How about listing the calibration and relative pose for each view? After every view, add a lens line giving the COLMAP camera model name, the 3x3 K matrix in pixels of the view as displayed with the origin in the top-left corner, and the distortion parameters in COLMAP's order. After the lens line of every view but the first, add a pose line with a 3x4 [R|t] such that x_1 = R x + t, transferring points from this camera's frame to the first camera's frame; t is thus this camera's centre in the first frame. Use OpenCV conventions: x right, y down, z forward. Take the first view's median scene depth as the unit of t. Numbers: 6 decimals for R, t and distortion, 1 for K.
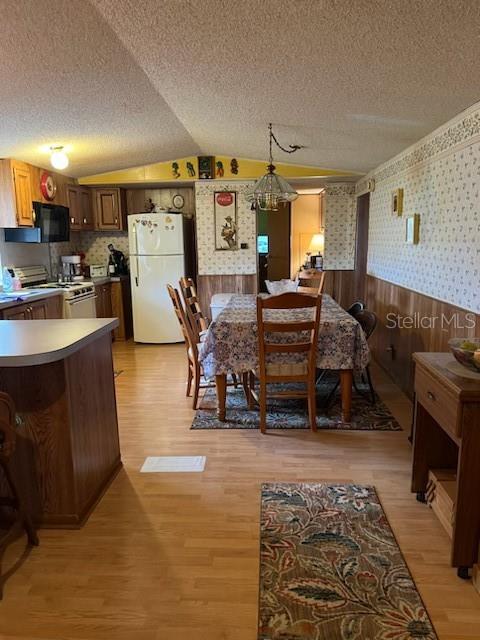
lens RADIAL K [[471.9, 0, 239.6], [0, 471.9, 319.6], [0, 0, 1]] dist [0.023707, -0.040044]
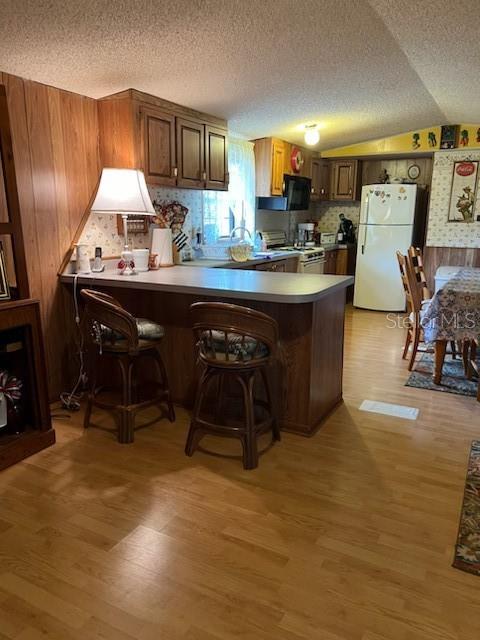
lens RADIAL K [[471.9, 0, 242.2], [0, 471.9, 322.5], [0, 0, 1]] dist [0.023707, -0.040044]
pose [[0.903566, 0.117948, -0.411894, -0.010013], [-0.091691, 0.992321, 0.083016, 0.027556], [0.418523, -0.037243, 0.907442, -0.121309]]
